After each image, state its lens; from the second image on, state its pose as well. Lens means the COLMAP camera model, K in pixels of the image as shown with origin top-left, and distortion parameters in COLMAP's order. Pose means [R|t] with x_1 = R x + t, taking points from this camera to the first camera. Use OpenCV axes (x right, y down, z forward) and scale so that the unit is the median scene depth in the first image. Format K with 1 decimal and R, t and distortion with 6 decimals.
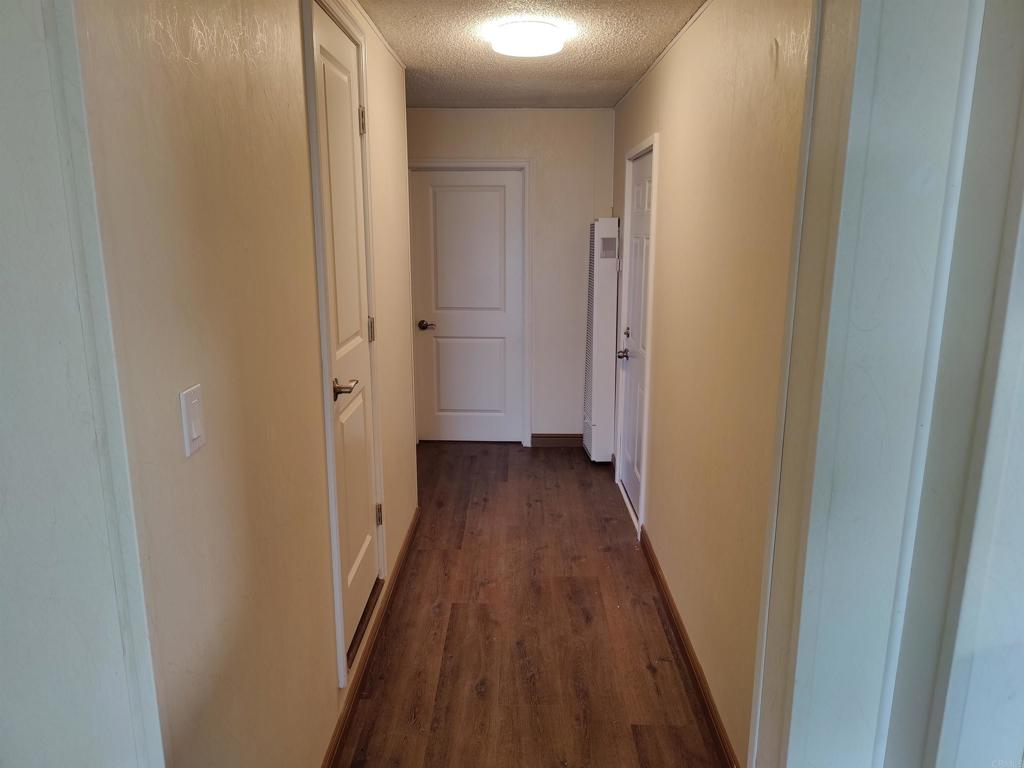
lens RADIAL K [[704.2, 0, 512.1], [0, 704.2, 383.5], [0, 0, 1]] dist [0.000110, 0.000080]
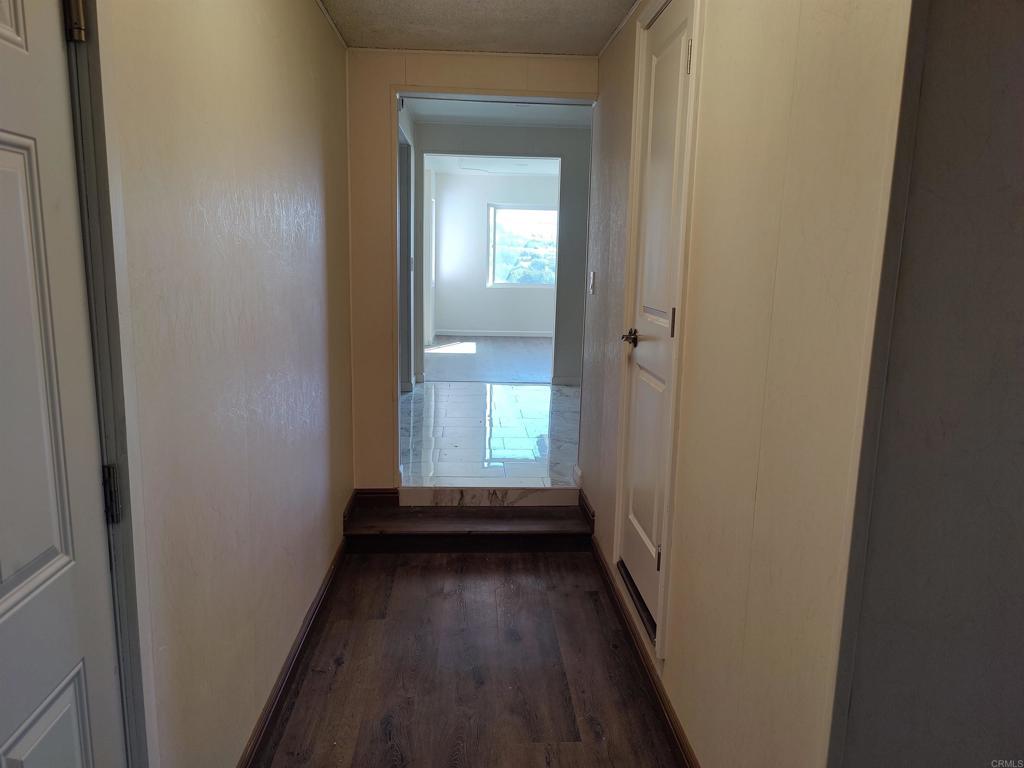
lens RADIAL K [[704.2, 0, 512.1], [0, 704.2, 382.6], [0, 0, 1]] dist [0.000110, 0.000080]
pose [[-0.997376, -0.002781, -0.072336, 0.033288], [-0.030481, 0.922488, 0.384820, -0.281036], [0.065659, 0.386015, -0.920153, 1.574829]]
